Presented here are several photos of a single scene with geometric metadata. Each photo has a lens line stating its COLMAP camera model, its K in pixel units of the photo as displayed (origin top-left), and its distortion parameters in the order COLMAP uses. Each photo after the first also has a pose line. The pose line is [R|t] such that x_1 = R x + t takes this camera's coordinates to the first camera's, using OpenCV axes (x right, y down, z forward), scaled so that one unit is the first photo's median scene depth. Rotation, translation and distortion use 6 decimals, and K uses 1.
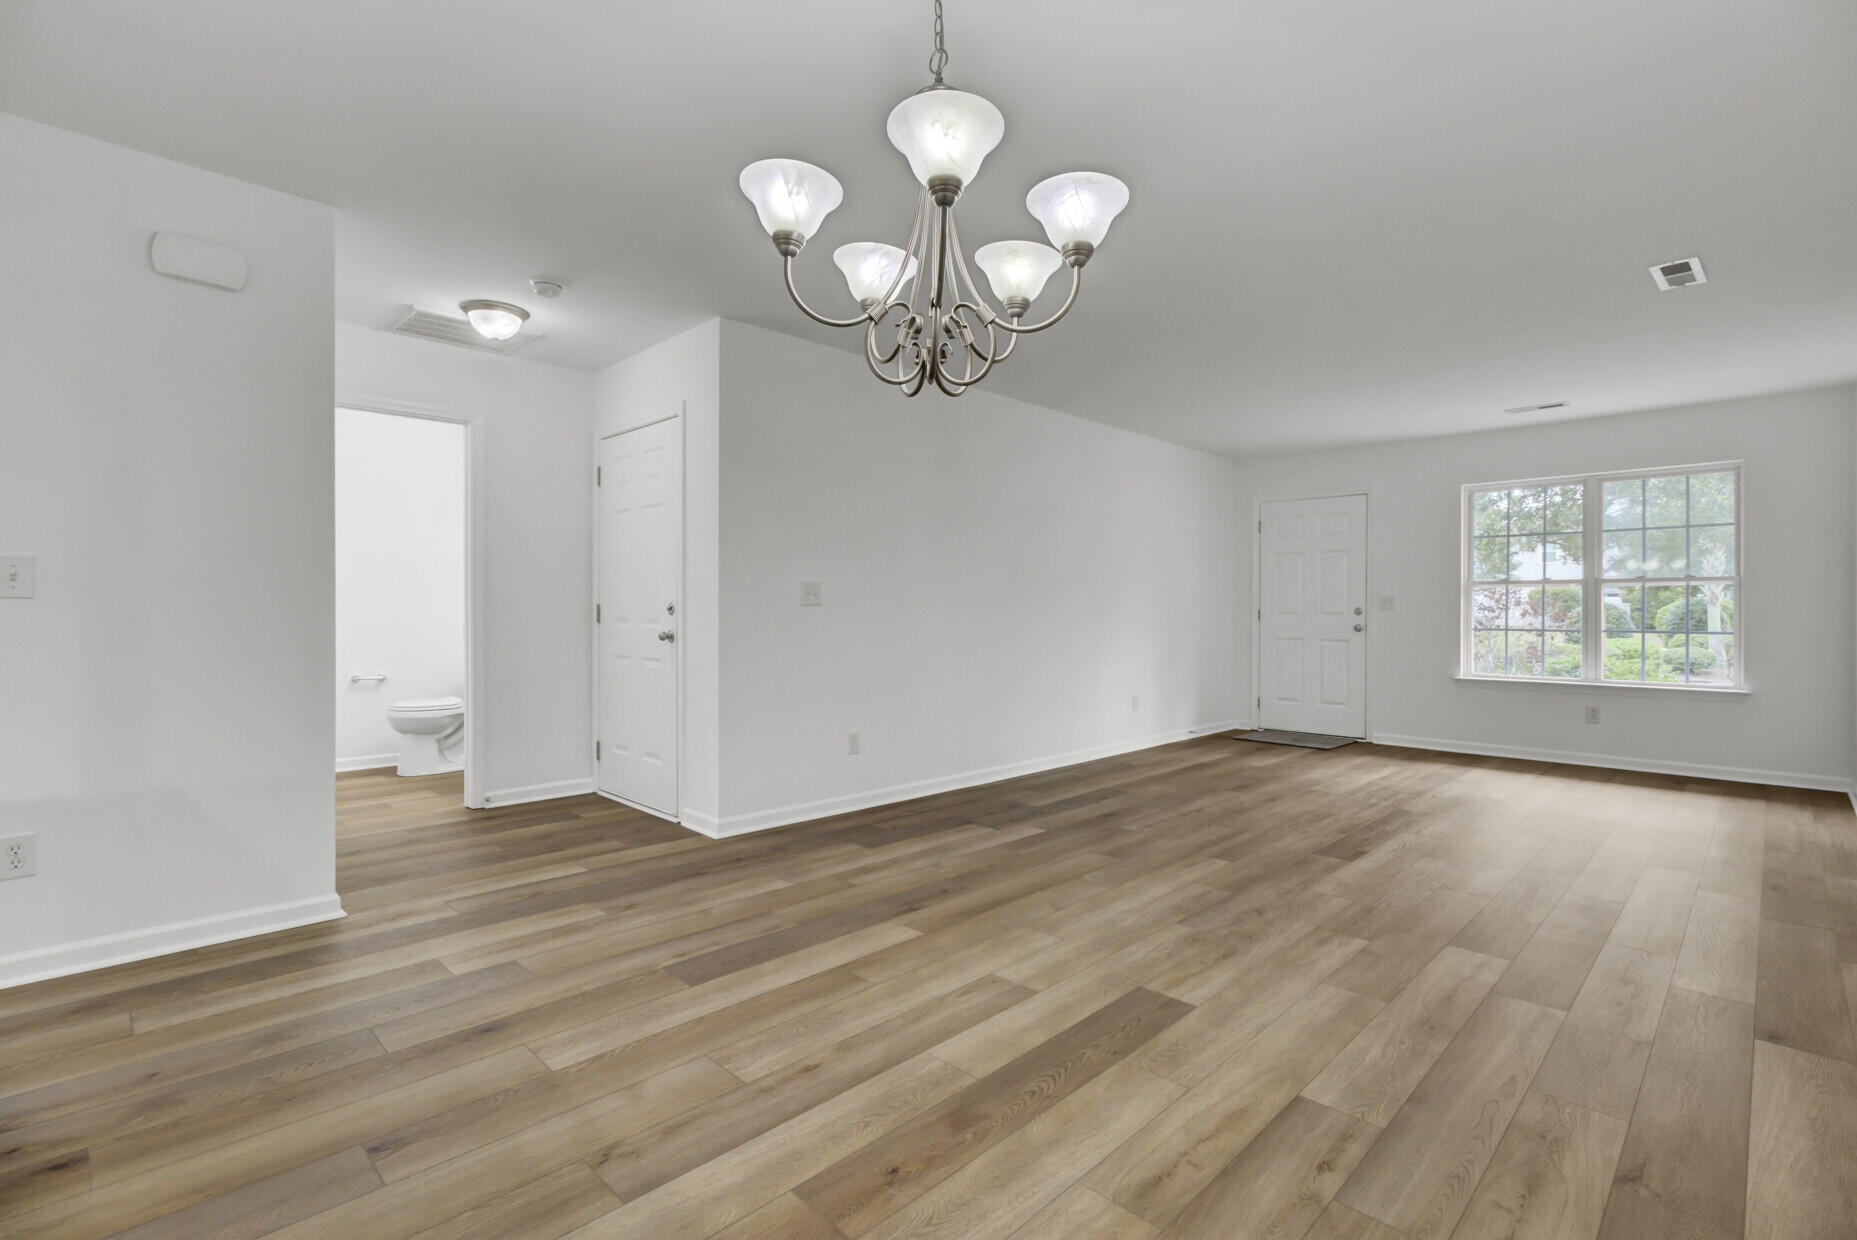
lens RADIAL K [[852.7, 0, 934.0], [0, 852.7, 601.5], [0, 0, 1]] dist [-0.001502, 0.010968]
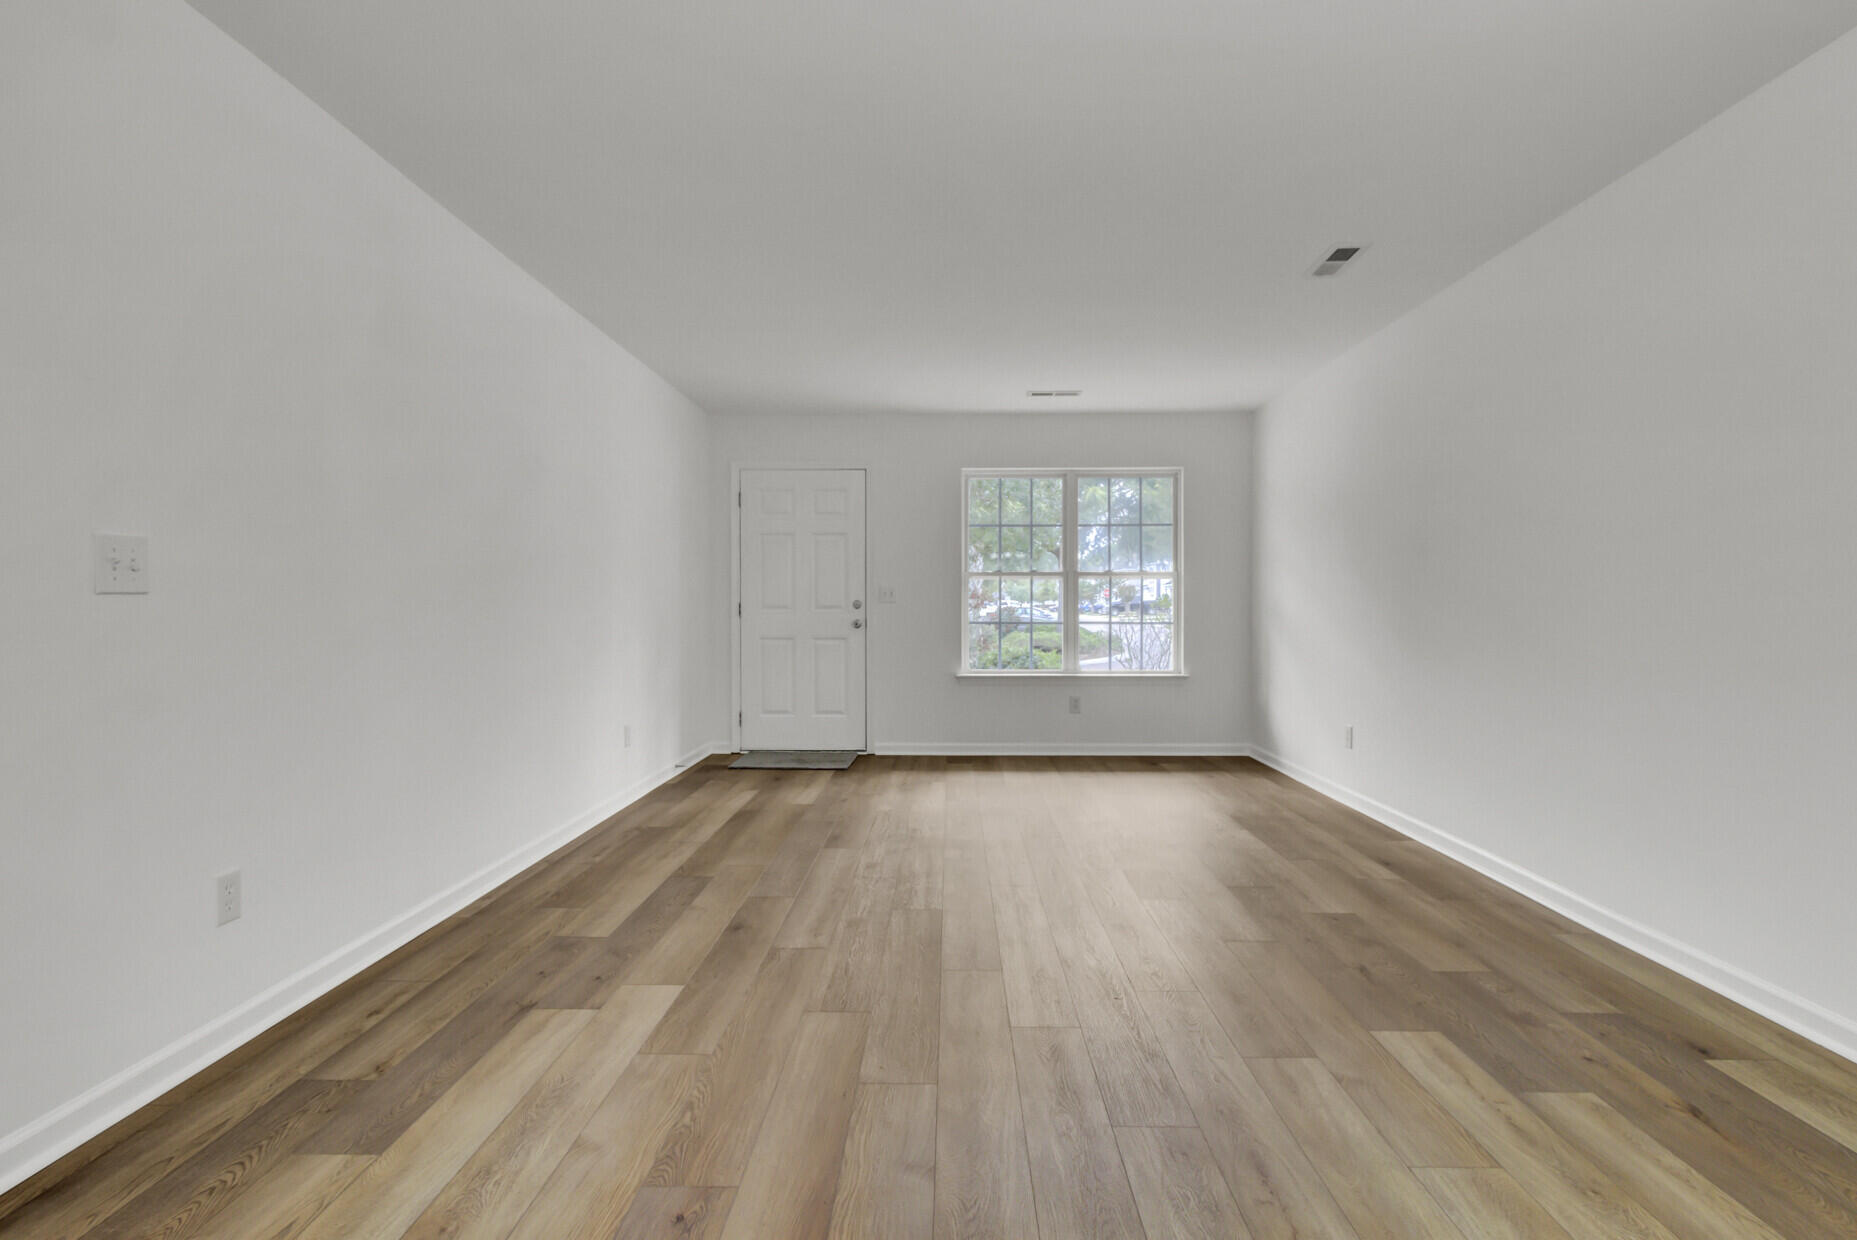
lens RADIAL K [[942.1, 0, 927.1], [0, 942.1, 609.5], [0, 0, 1]] dist [-0.003607, -0.000751]
pose [[0.730606, -0.004608, 0.682783, -0.126889], [-0.005188, 0.999911, 0.012300, 0.005390], [-0.682779, -0.012529, 0.730517, 0.305309]]
